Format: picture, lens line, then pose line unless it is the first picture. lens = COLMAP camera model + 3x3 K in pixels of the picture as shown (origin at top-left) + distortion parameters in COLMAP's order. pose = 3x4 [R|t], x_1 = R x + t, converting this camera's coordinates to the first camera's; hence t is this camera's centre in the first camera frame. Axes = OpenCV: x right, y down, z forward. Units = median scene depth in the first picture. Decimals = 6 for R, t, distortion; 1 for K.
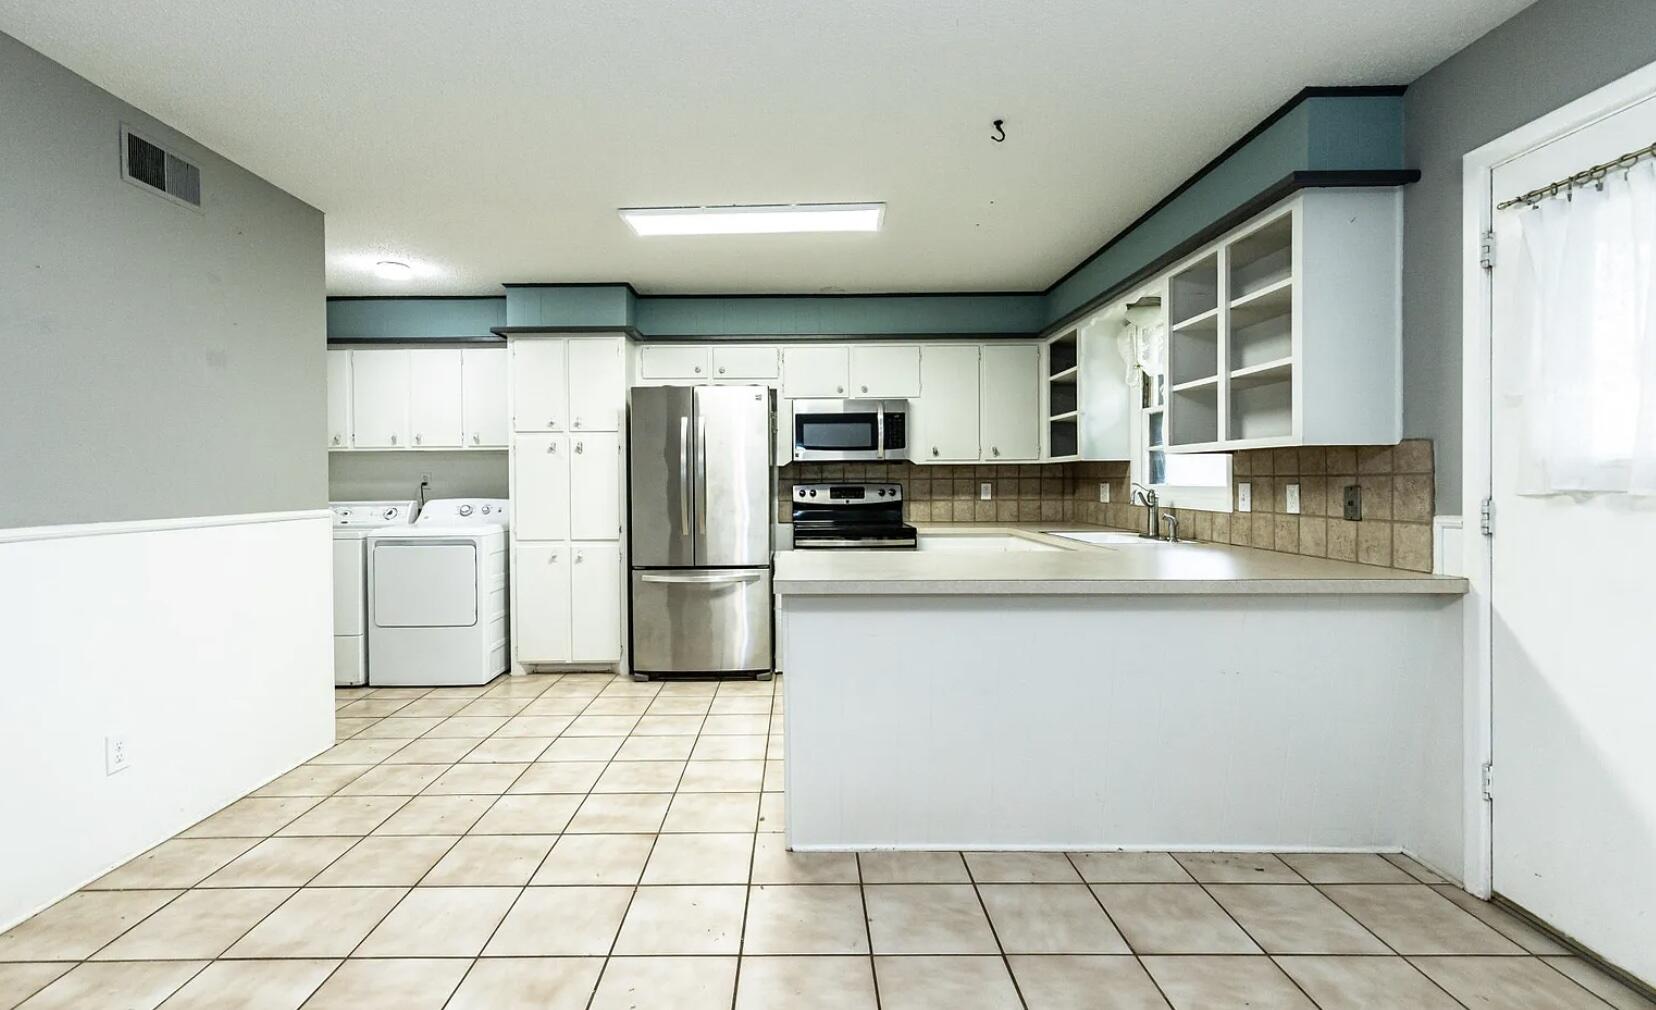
lens RADIAL K [[761.4, 0, 792.3], [0, 761.4, 484.3], [0, 0, 1]] dist [0.001957, 0.000448]
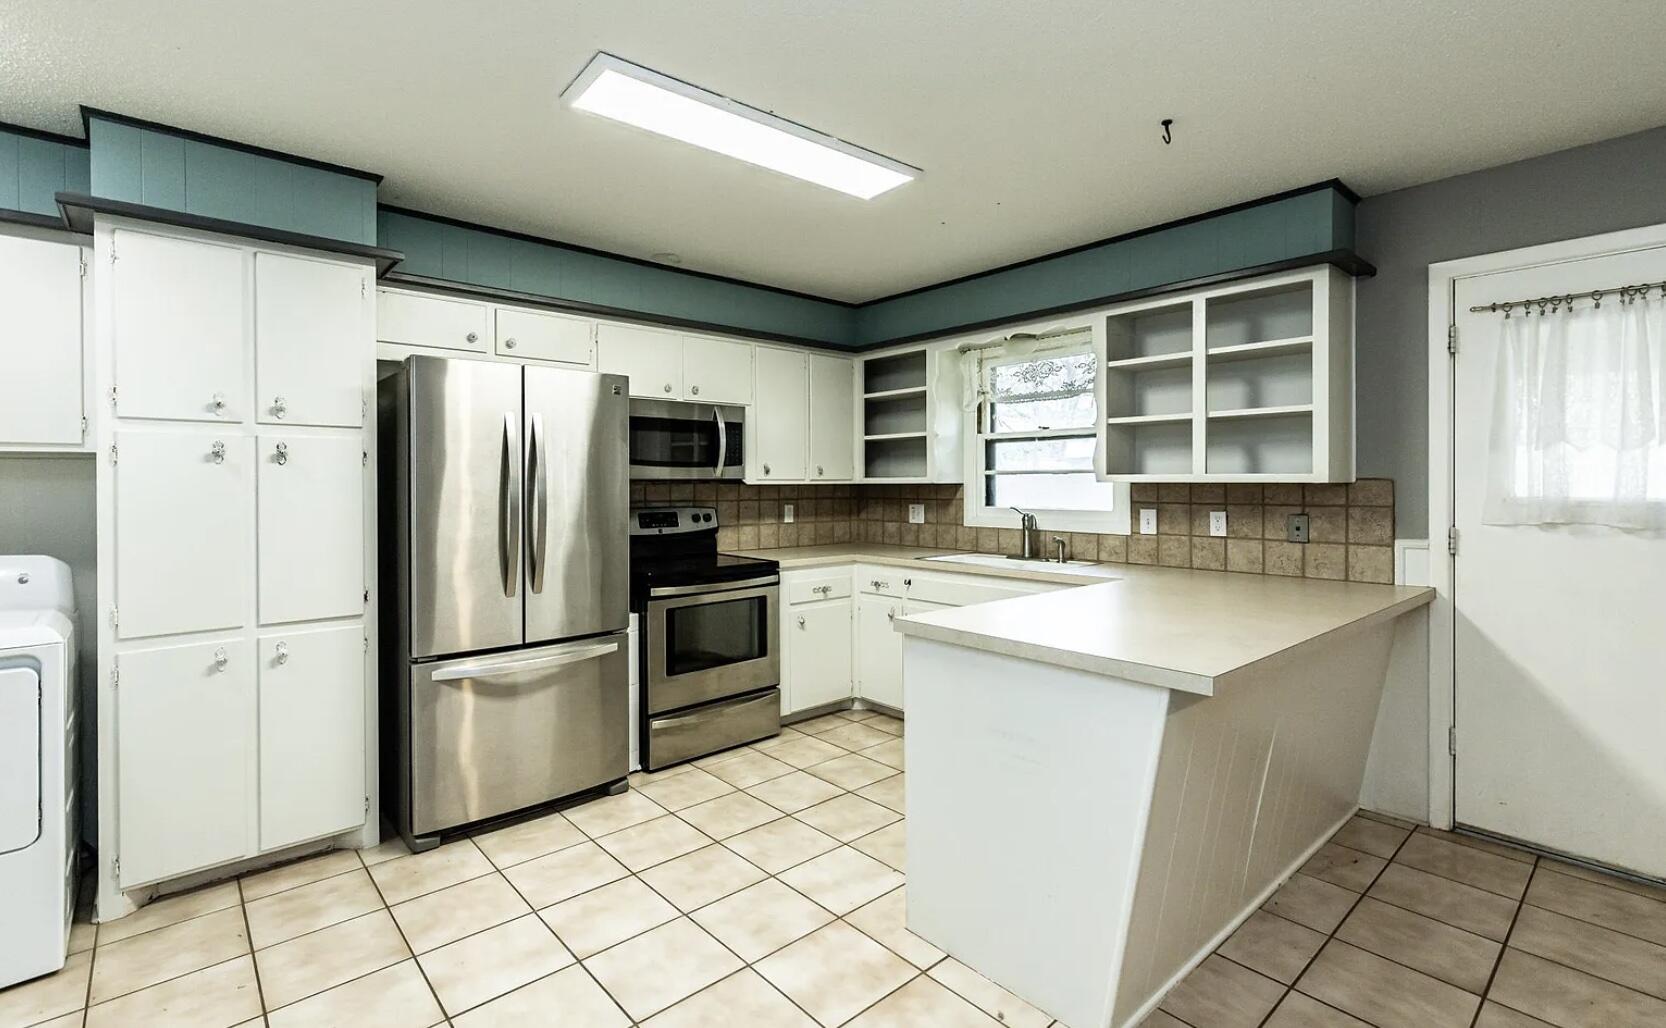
lens RADIAL K [[752.7, 0, 829.5], [0, 752.7, 481.9], [0, 0, 1]] dist [0.002738, -0.000341]
pose [[0.743049, 0.005624, 0.669213, -0.351069], [0.001795, 0.999944, -0.010396, -0.021642], [-0.669235, 0.008926, 0.742997, 0.340659]]
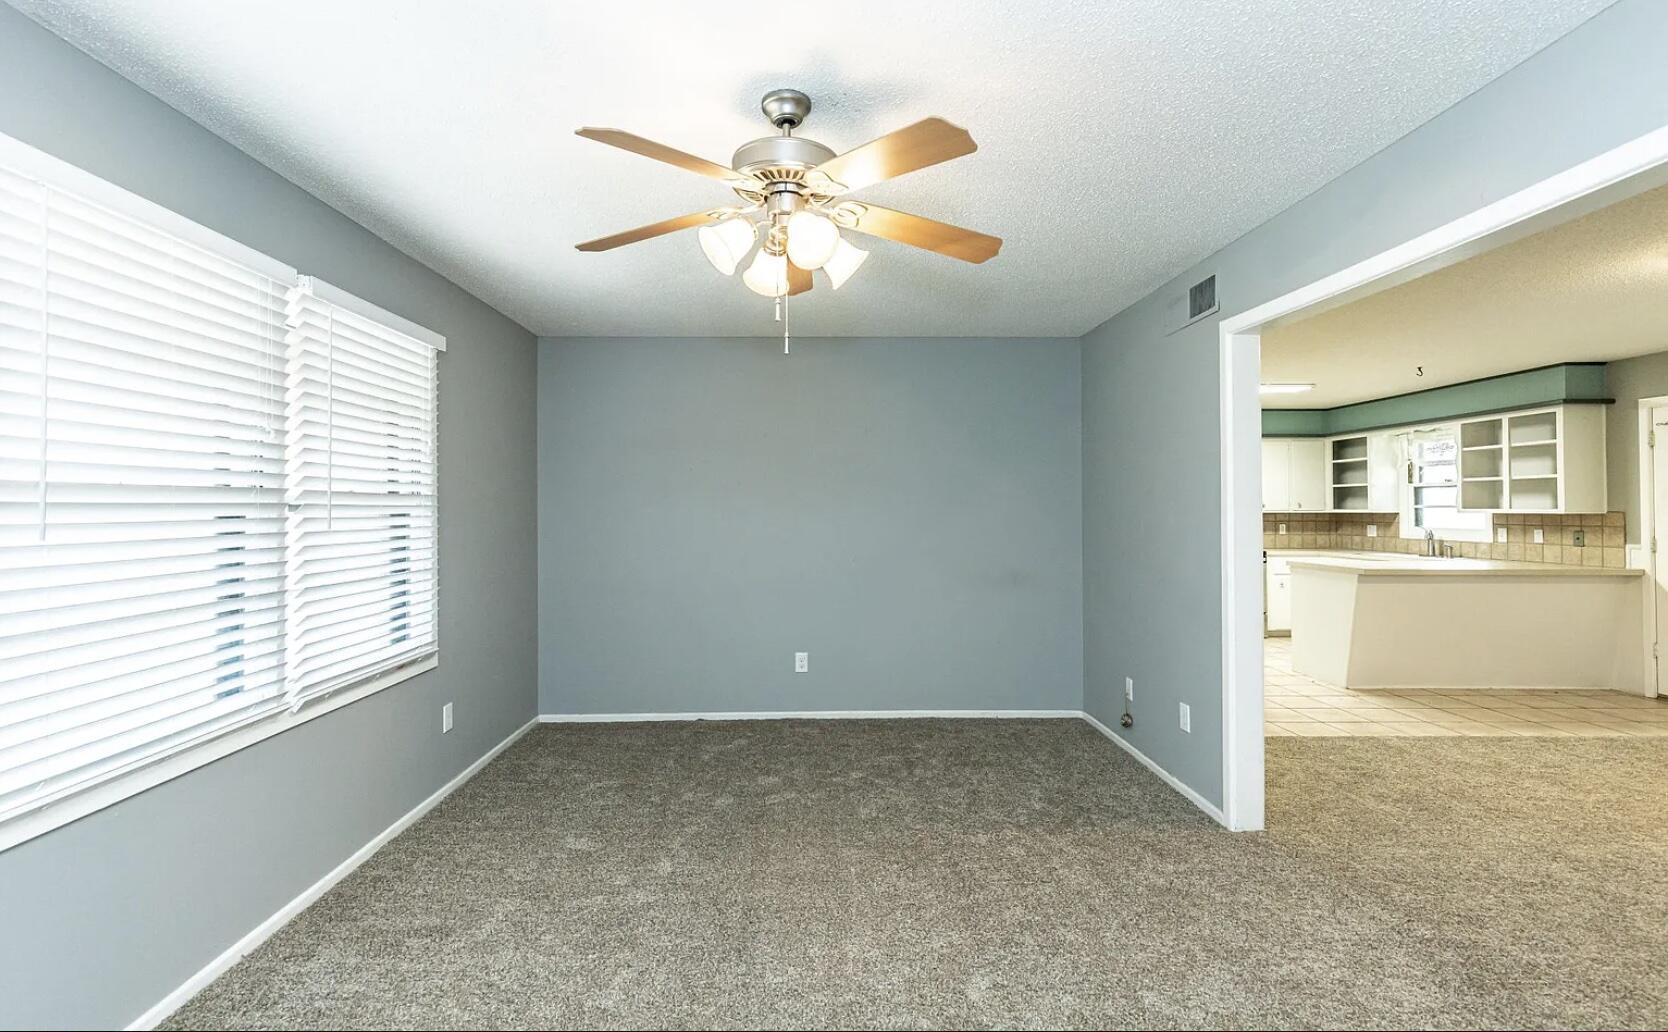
lens RADIAL K [[759.0, 0, 825.4], [0, 759.0, 494.2], [0, 0, 1]] dist [0.008808, -0.001178]
pose [[0.999402, 0.008915, 0.033417, -0.869396], [-0.008023, 0.999610, -0.026735, -0.015589], [-0.033642, 0.026451, 0.999084, -0.656412]]
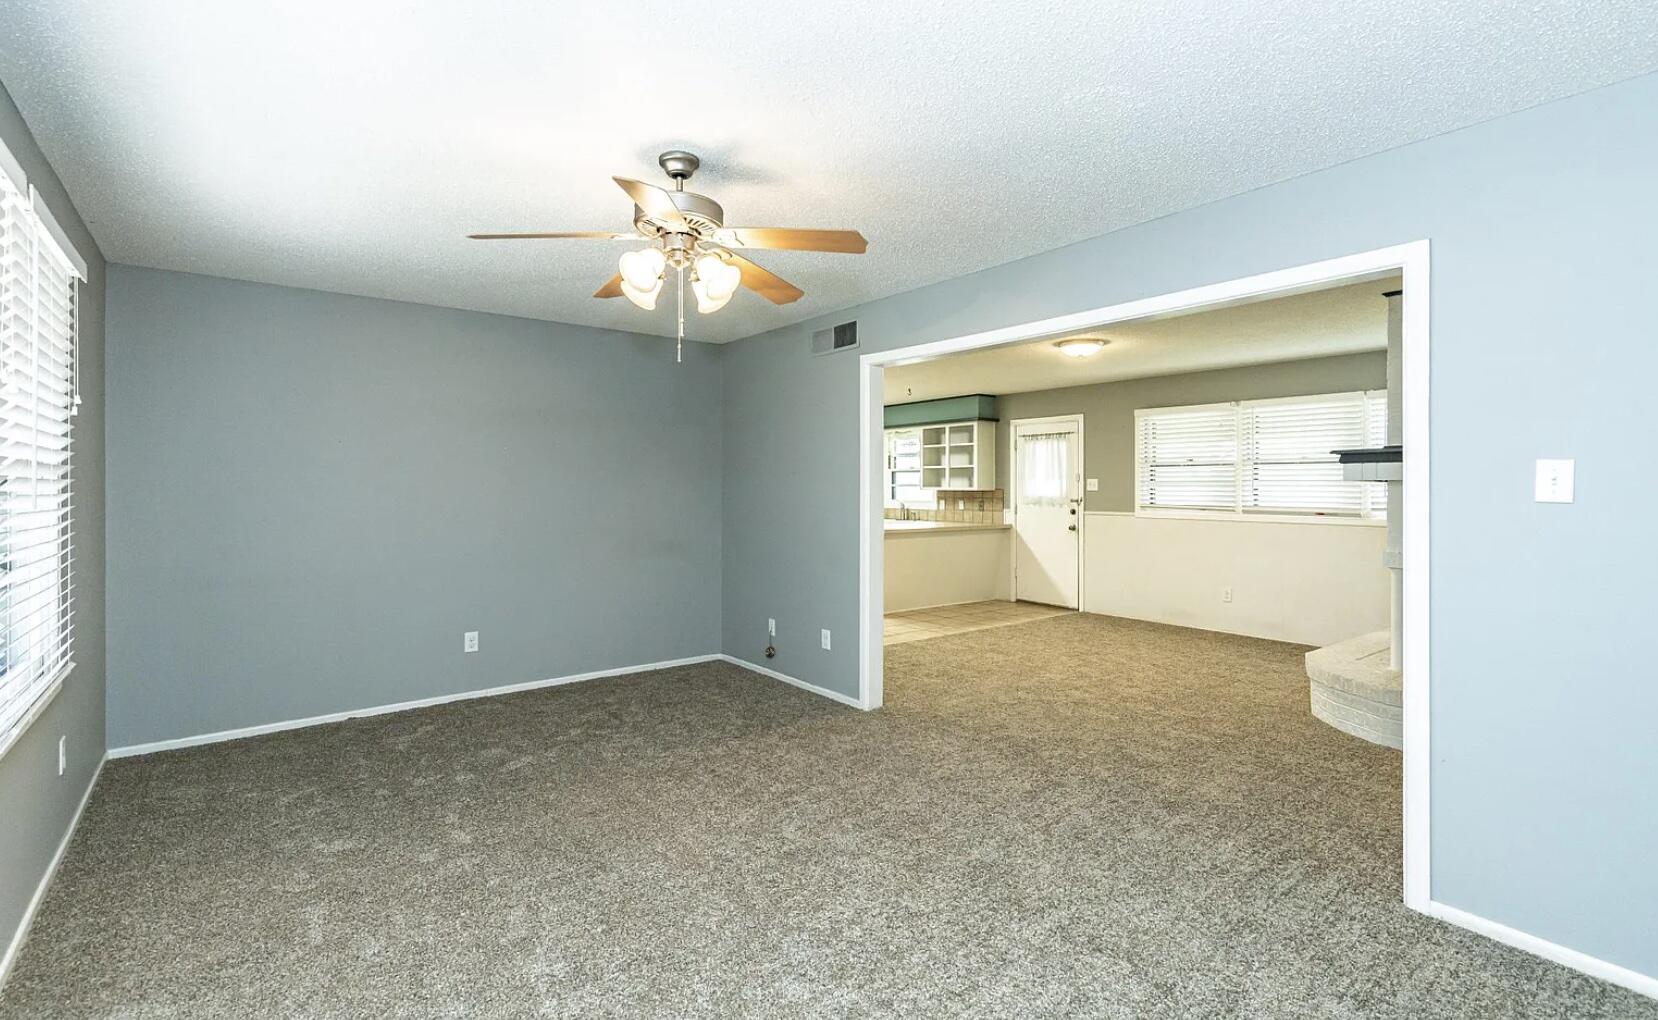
lens RADIAL K [[749.1, 0, 825.5], [0, 749.1, 478.0], [0, 0, 1]] dist [0.002738, -0.000341]
pose [[0.780326, 0.016738, 0.625149, -1.117105], [-0.002936, 0.999729, -0.023103, -0.012652], [-0.625366, 0.016192, 0.780163, -0.701705]]
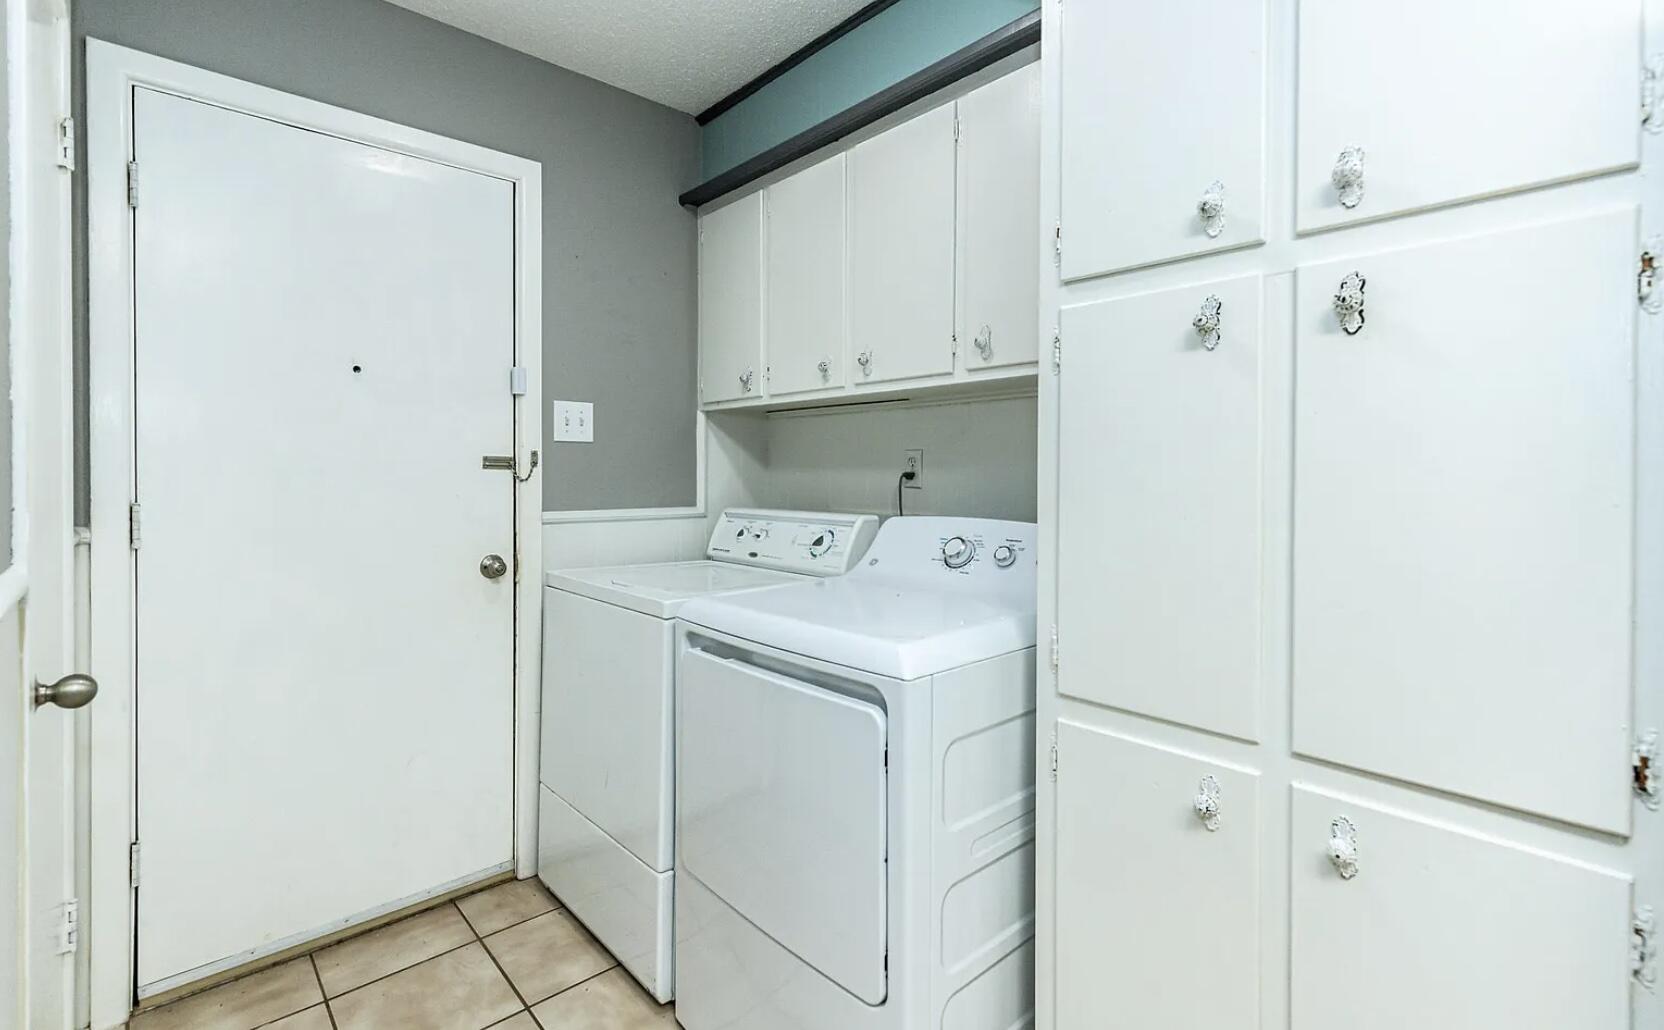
lens RADIAL K [[751.8, 0, 828.5], [0, 751.8, 482.9], [0, 0, 1]] dist [0.002738, -0.000341]
pose [[0.678295, 0.021761, -0.734467, -0.228630], [-0.016441, 0.999761, 0.014437, -0.002251], [0.734605, 0.002283, 0.678491, 0.773345]]
